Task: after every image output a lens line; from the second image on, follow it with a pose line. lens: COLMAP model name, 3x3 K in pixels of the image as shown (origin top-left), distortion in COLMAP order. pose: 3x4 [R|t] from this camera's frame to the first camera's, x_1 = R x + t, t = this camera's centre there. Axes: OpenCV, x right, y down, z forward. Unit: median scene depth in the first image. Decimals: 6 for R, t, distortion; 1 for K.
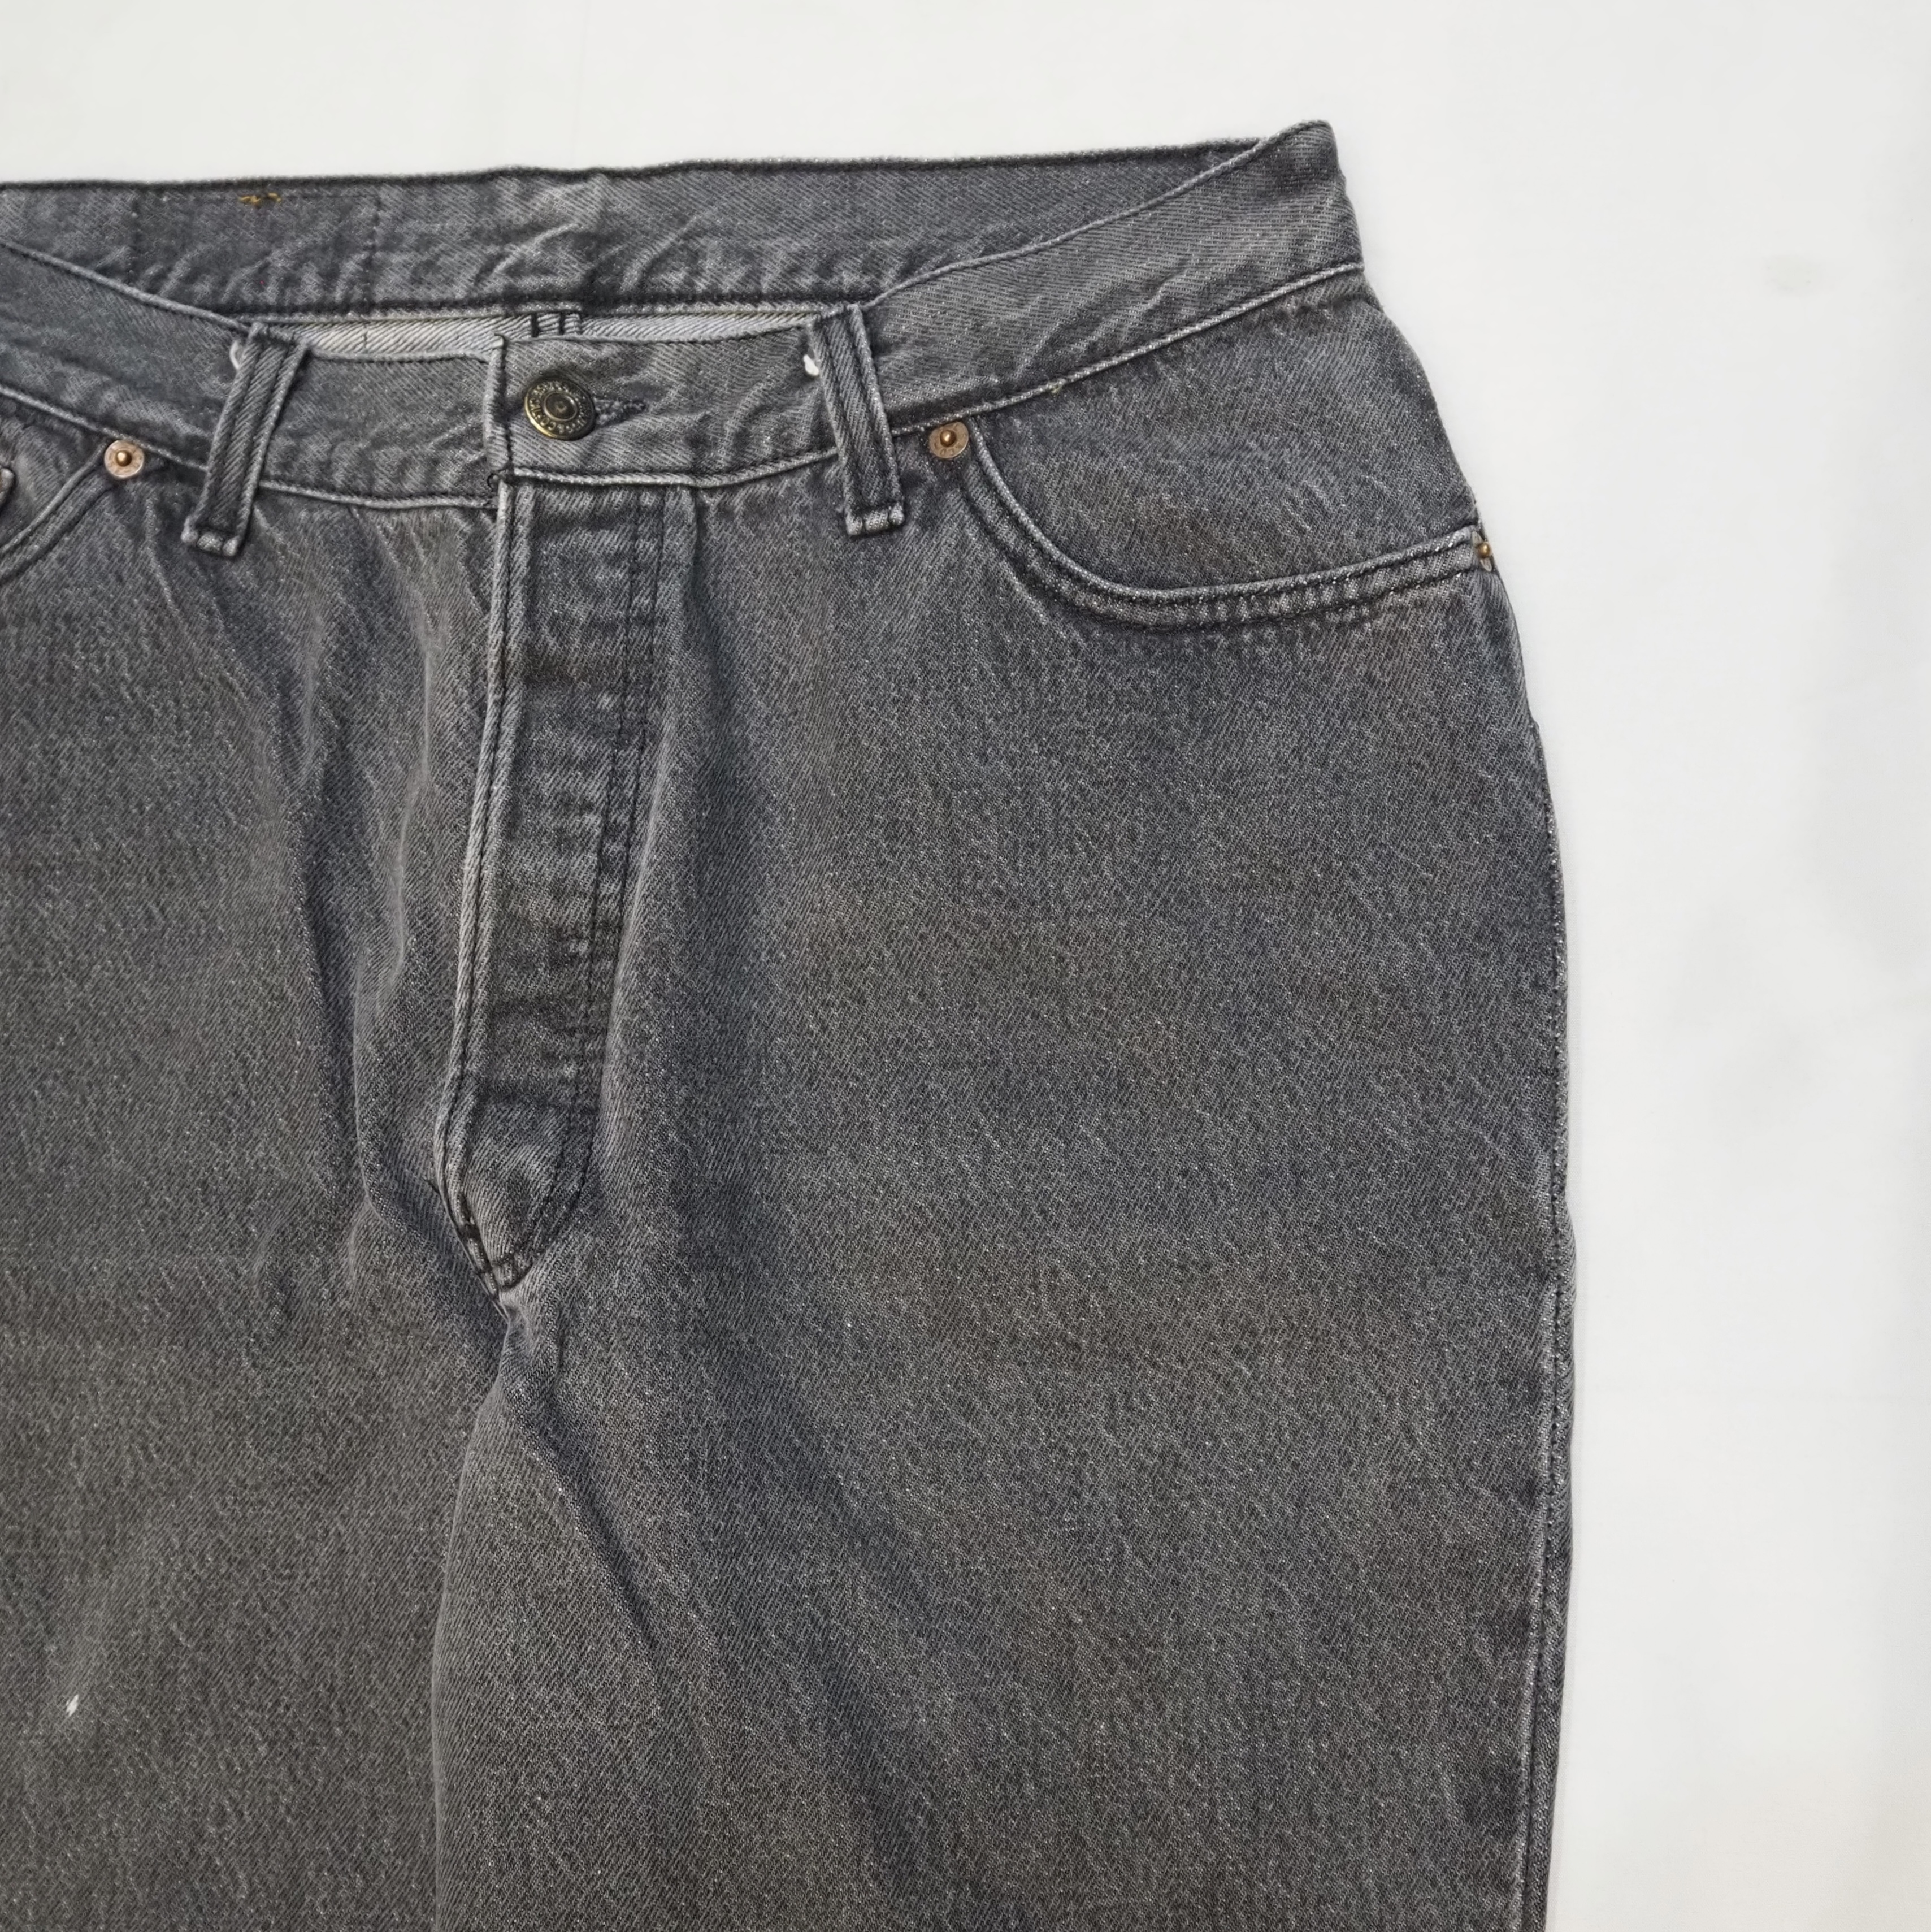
lens RADIAL K [[2631.2, 0, 1071.6], [0, 2631.2, 966.8], [0, 0, 1]] dist [-0.054276, 0.033247]
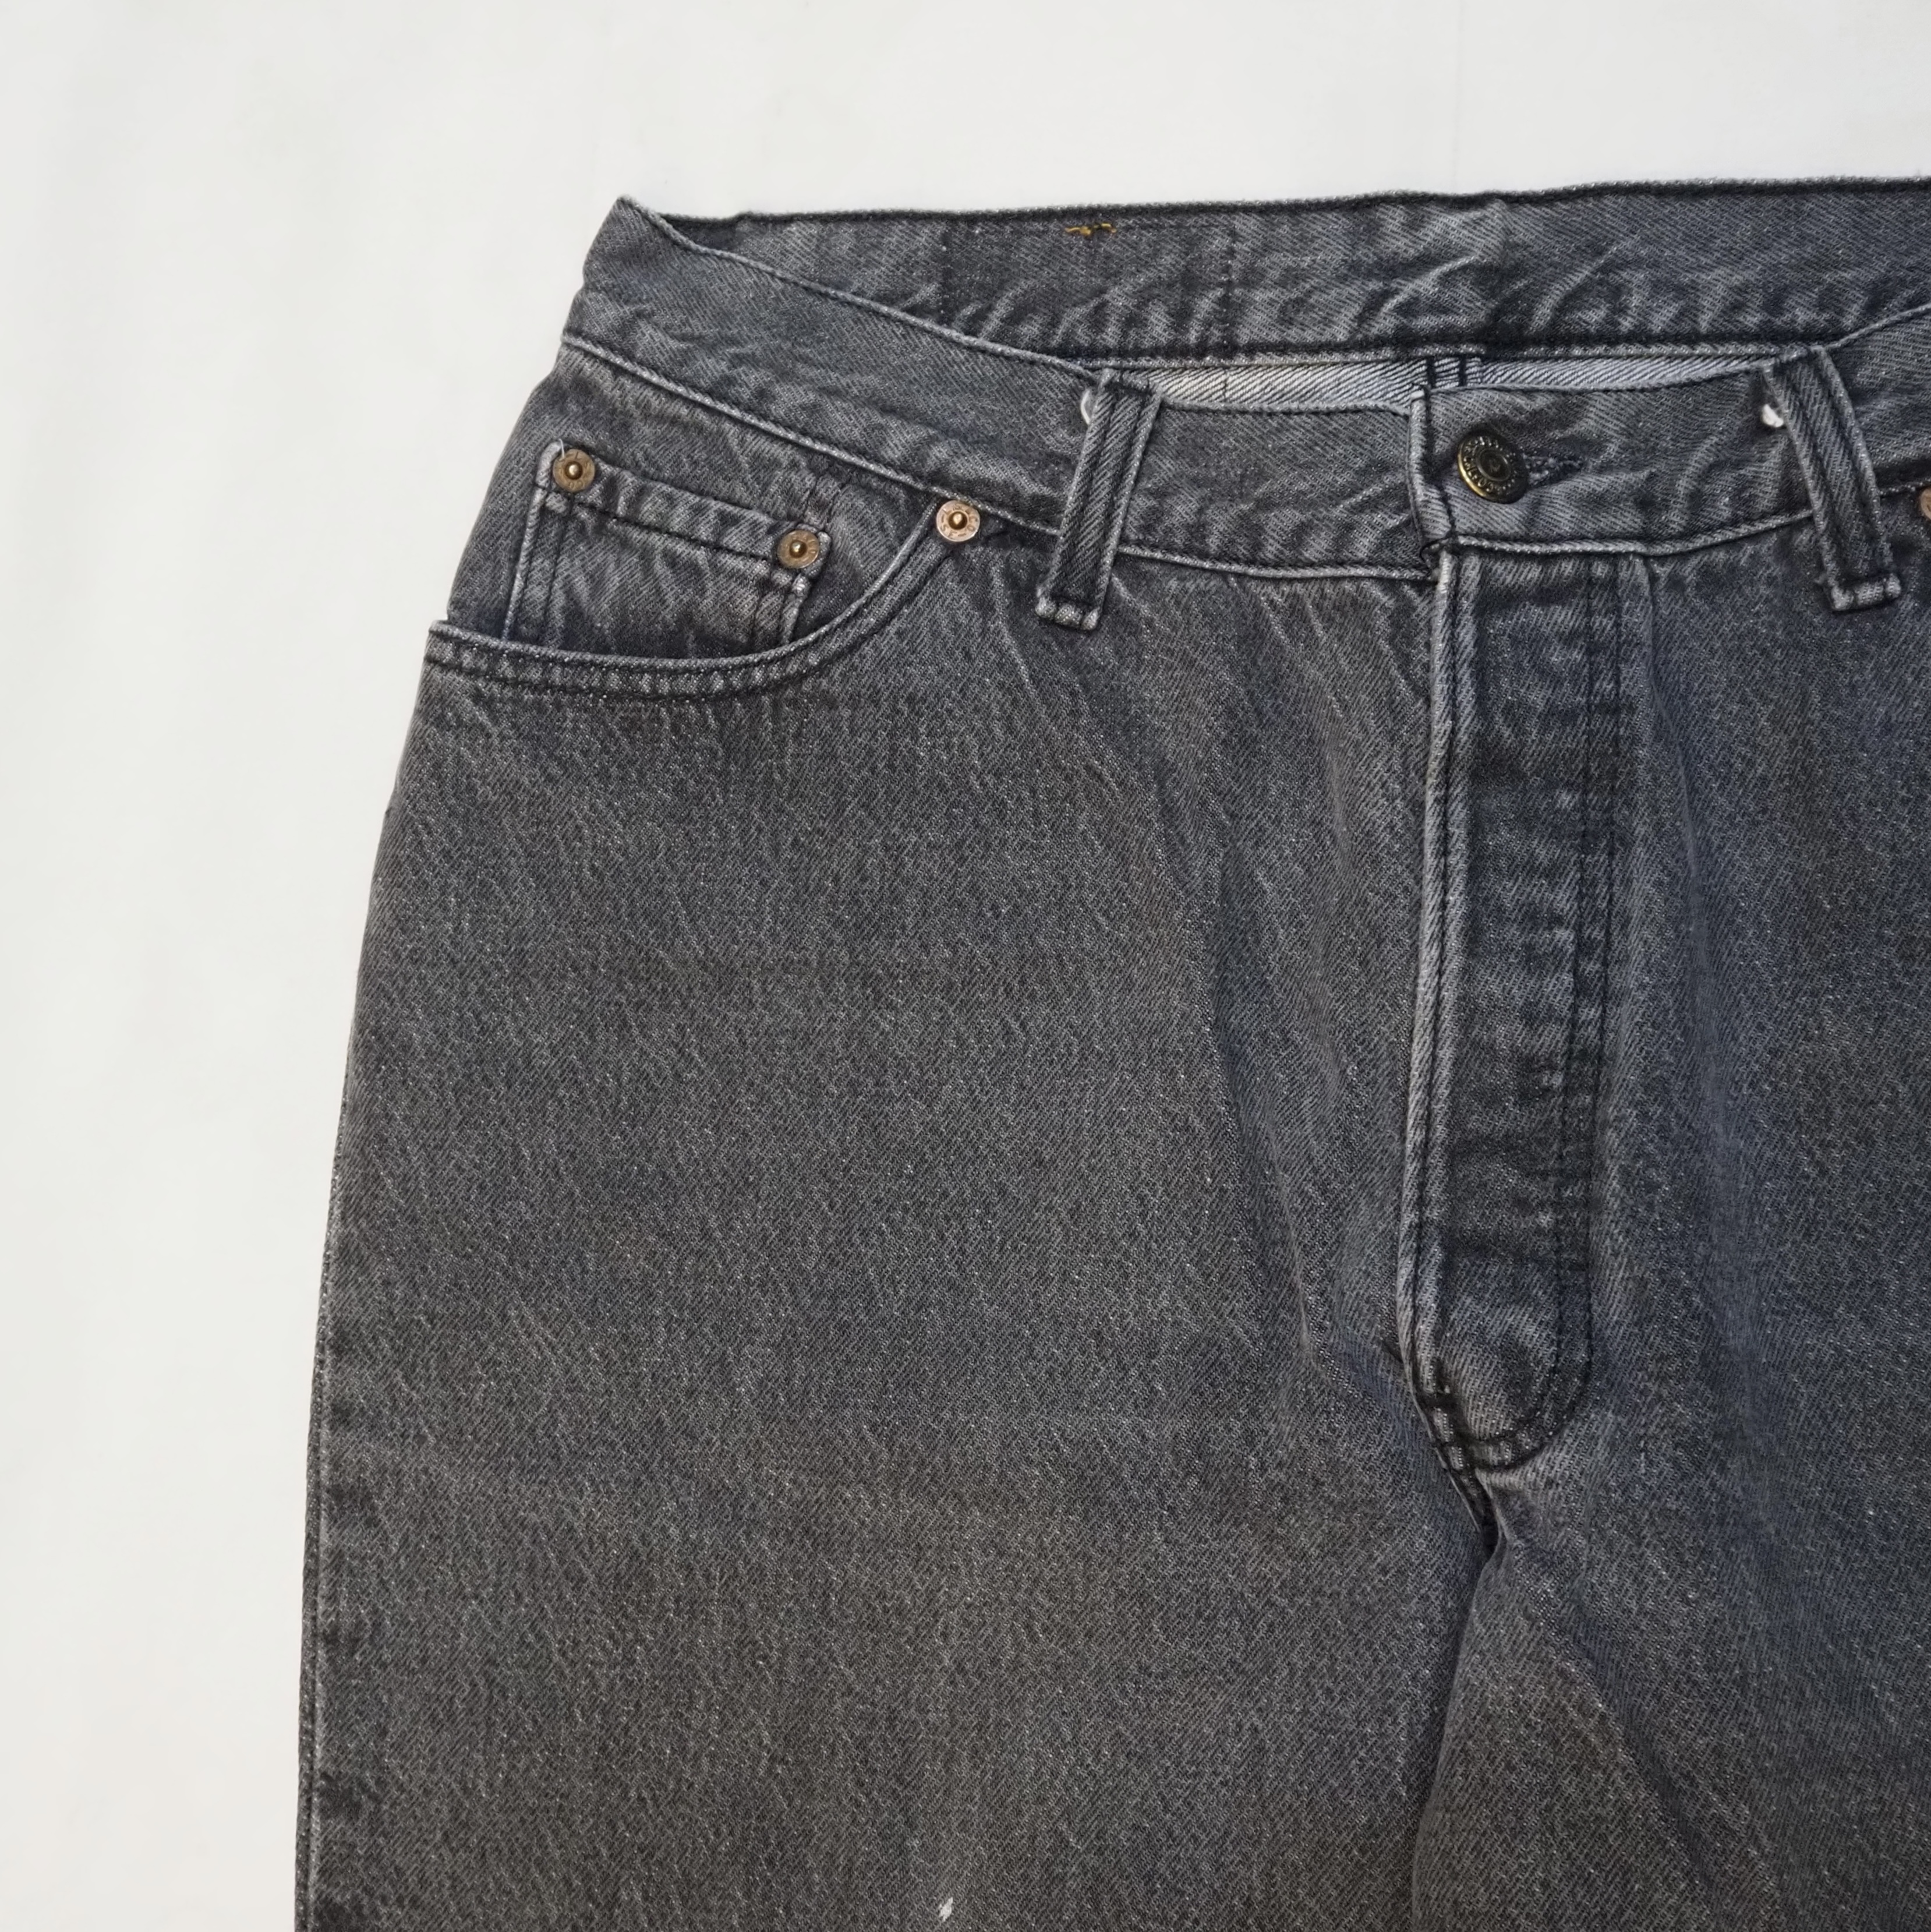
lens RADIAL K [[2743.2, 0, 959.7], [0, 2743.2, 985.1], [0, 0, 1]] dist [-0.058225, 0.057494]
pose [[0.995344, 0.006335, -0.096174, -0.288941], [-0.005886, 0.999970, 0.004953, -0.041409], [0.096202, -0.004363, 0.995352, 0.060072]]
